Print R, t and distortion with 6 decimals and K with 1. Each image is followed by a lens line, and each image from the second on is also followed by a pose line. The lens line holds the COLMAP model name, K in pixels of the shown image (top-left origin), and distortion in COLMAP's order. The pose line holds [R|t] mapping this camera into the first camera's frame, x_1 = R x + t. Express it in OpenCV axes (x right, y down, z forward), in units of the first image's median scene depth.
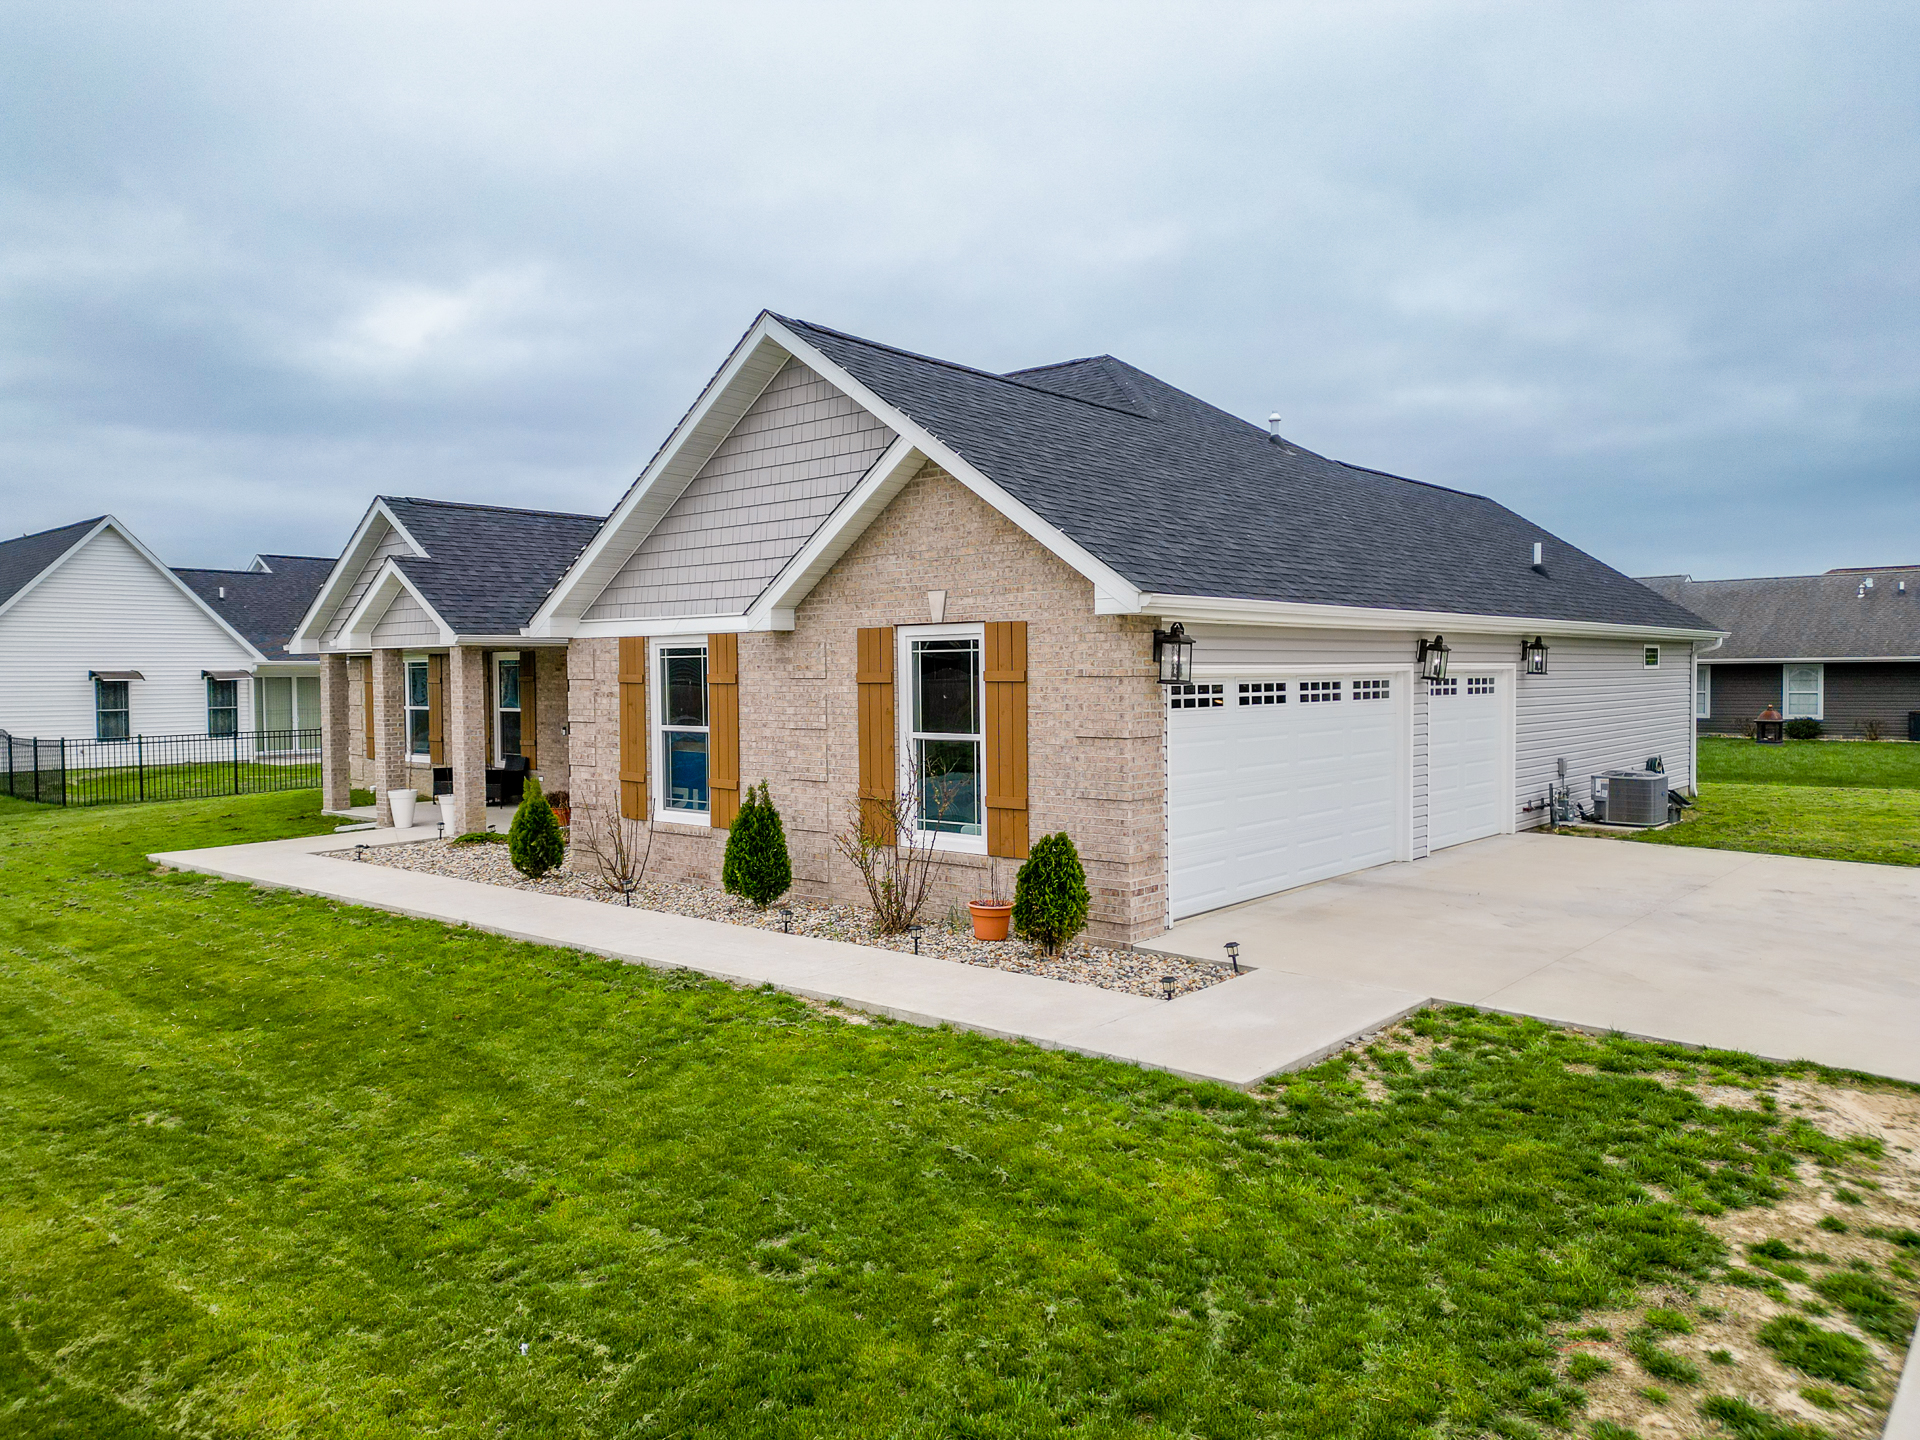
lens RADIAL K [[1335.9, 0, 960.0], [0, 1335.9, 720.0], [0, 0, 1]] dist [0.064721, -0.057139]
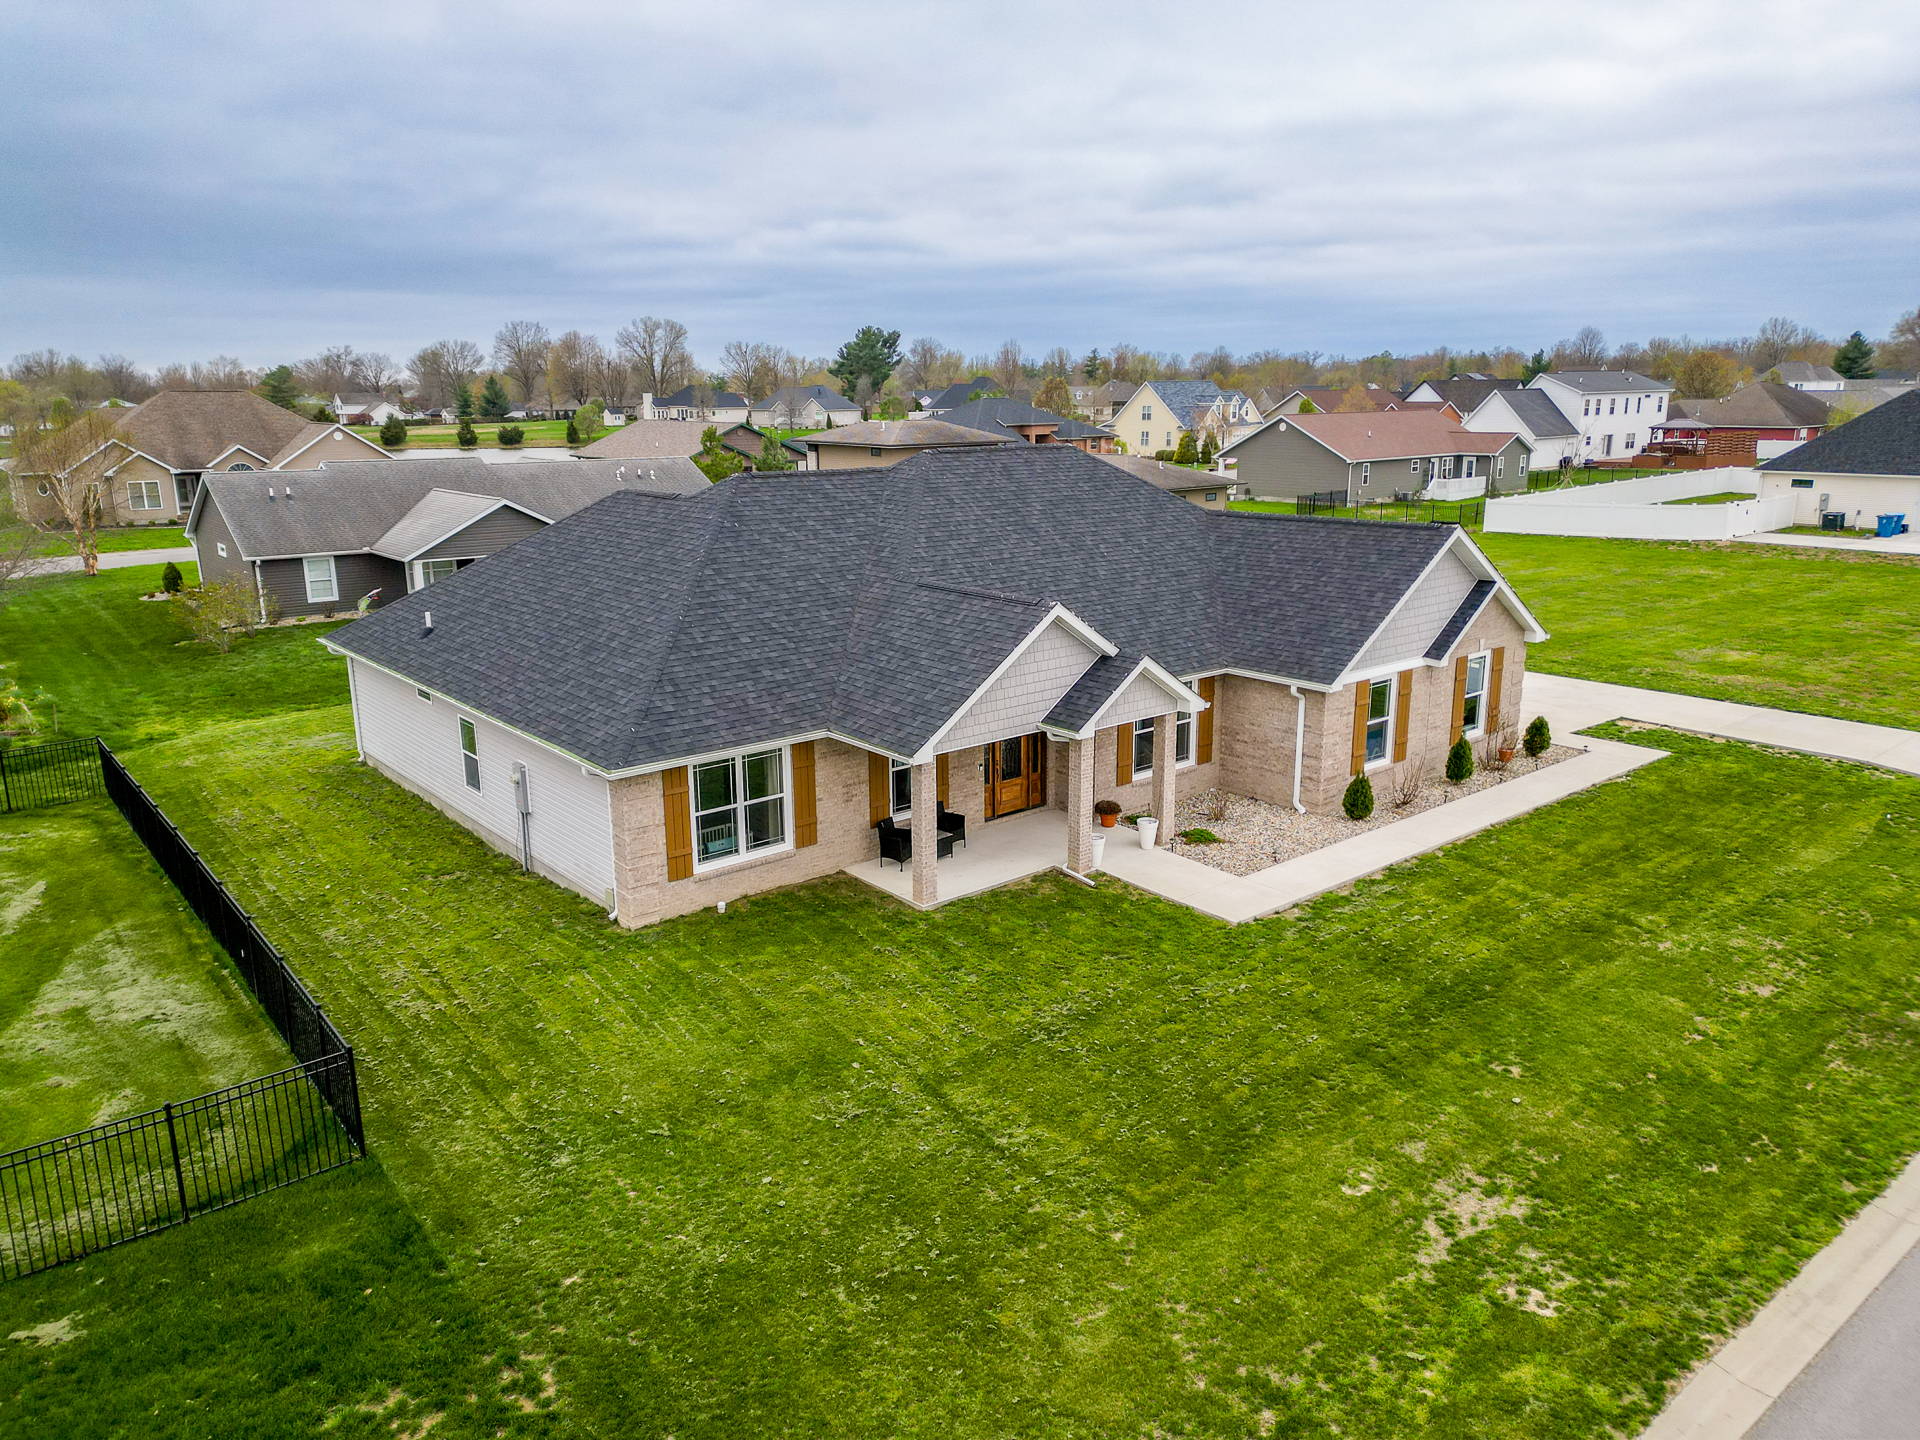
lens RADIAL K [[1335.9, 0, 960.0], [0, 1335.9, 720.0], [0, 0, 1]] dist [0.064721, -0.057139]
pose [[0.169331, -0.227116, 0.959034, -2.715809], [0.041906, 0.973865, 0.223229, -0.567834], [-0.984668, 0.002390, 0.174423, 1.554170]]
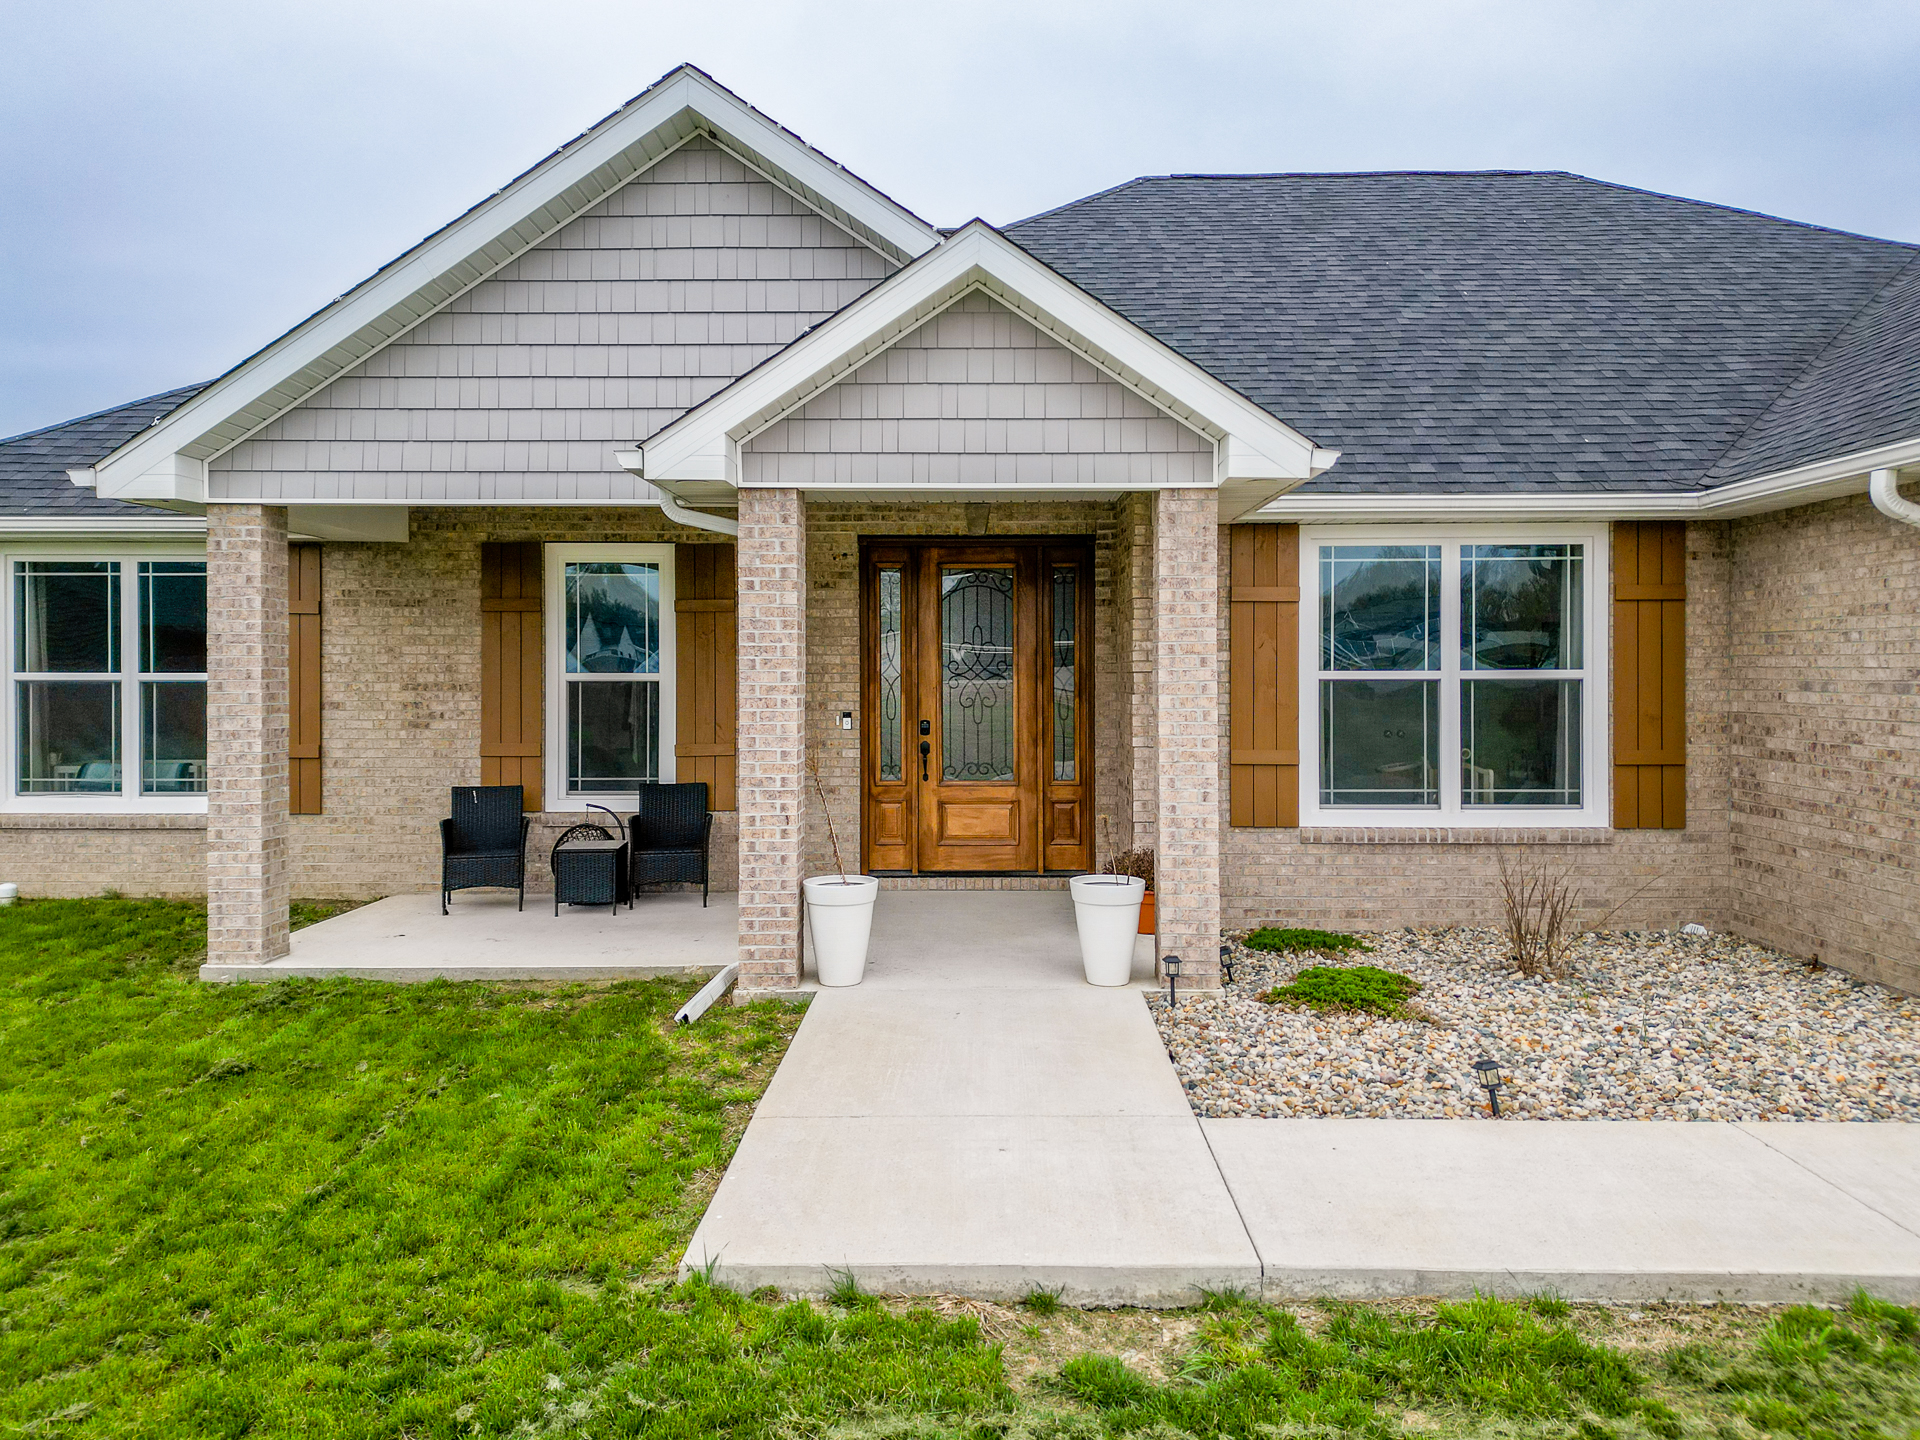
lens RADIAL K [[1356.0, 0, 978.1], [0, 1356.0, 687.6], [0, 0, 1]] dist [0.047667, -0.005127]
pose [[0.768859, 0.002962, 0.639411, -1.061351], [0.015889, 0.999592, -0.023736, 0.015391], [-0.639221, 0.028409, 0.768498, 1.189106]]
